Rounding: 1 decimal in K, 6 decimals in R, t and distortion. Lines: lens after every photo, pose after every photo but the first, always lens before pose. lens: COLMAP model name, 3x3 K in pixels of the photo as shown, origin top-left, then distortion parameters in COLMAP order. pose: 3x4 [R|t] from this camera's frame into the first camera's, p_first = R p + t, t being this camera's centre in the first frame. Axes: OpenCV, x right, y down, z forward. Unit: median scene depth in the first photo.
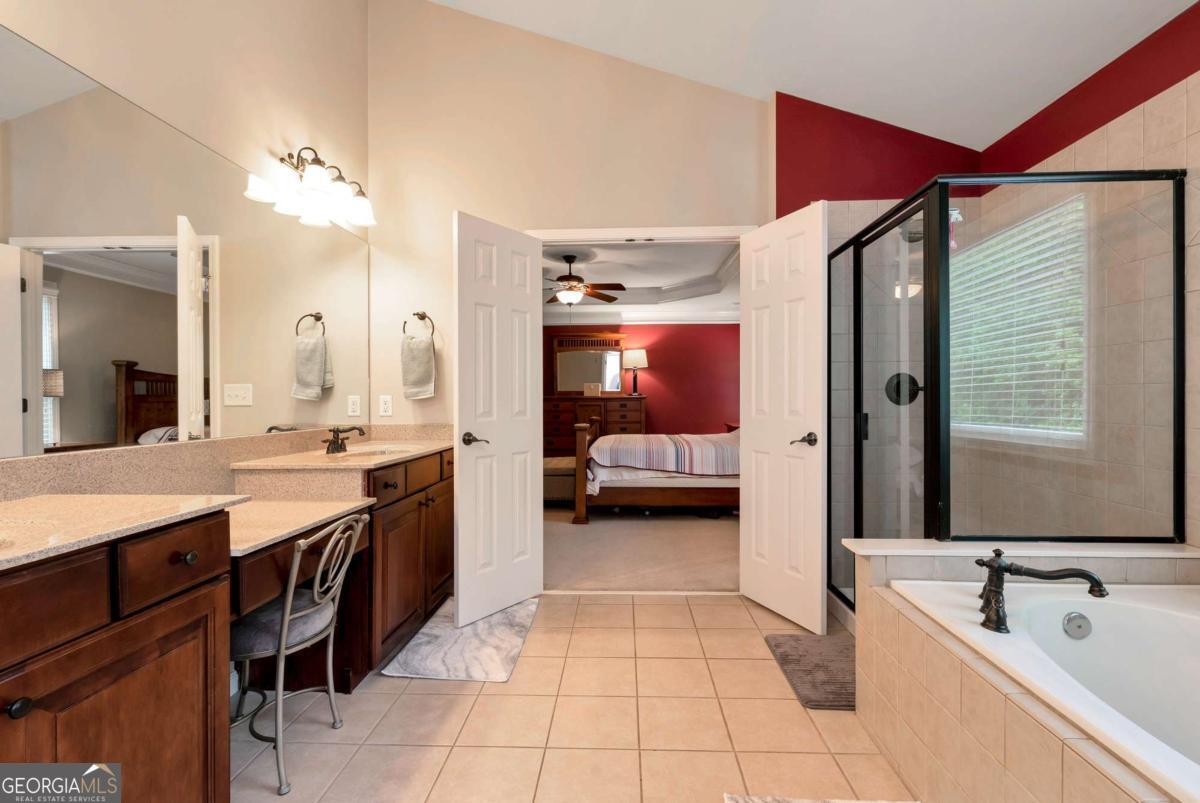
lens RADIAL K [[534.3, 0, 606.5], [0, 534.3, 404.5], [0, 0, 1]] dist [-0.000839, 0.000180]
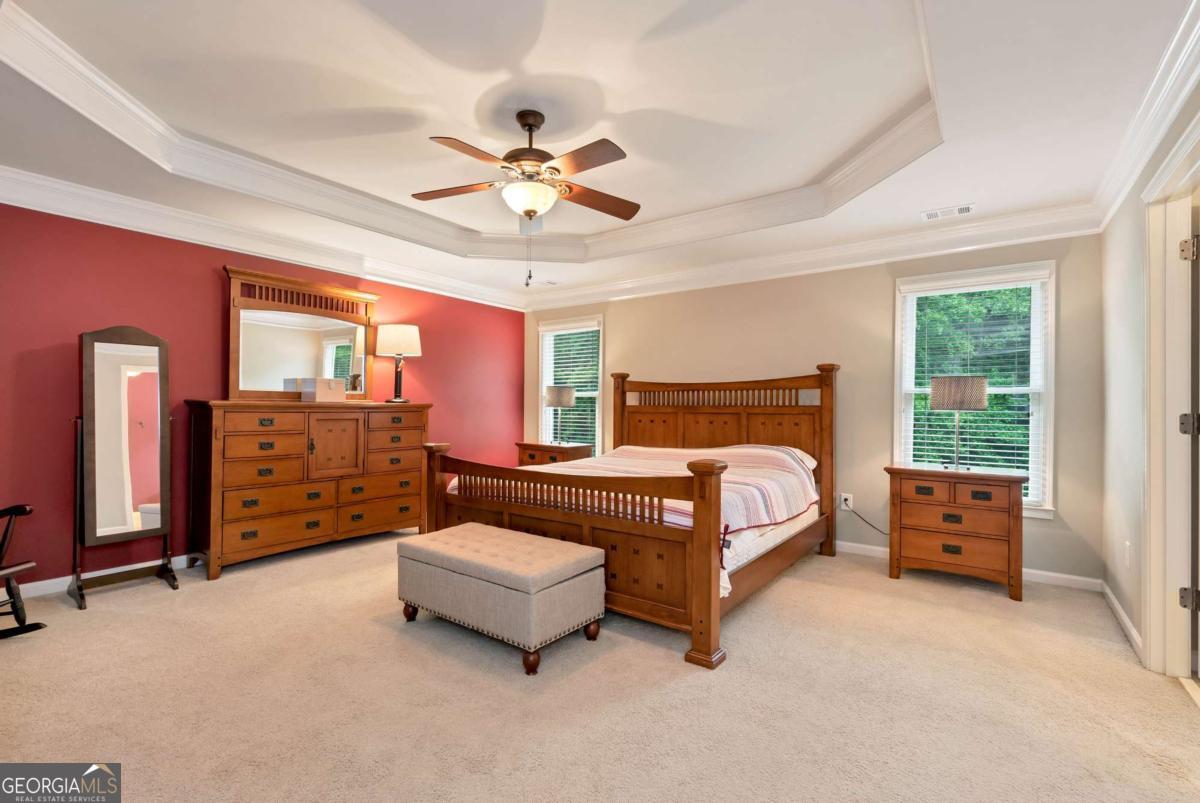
lens RADIAL K [[534.3, 0, 606.5], [0, 534.3, 404.5], [0, 0, 1]] dist [-0.000839, 0.000180]
pose [[0.556950, 0.010900, 0.830474, -0.317705], [0.001603, 0.999898, -0.014199, -0.005641], [-0.830544, 0.009239, 0.556876, 0.494843]]
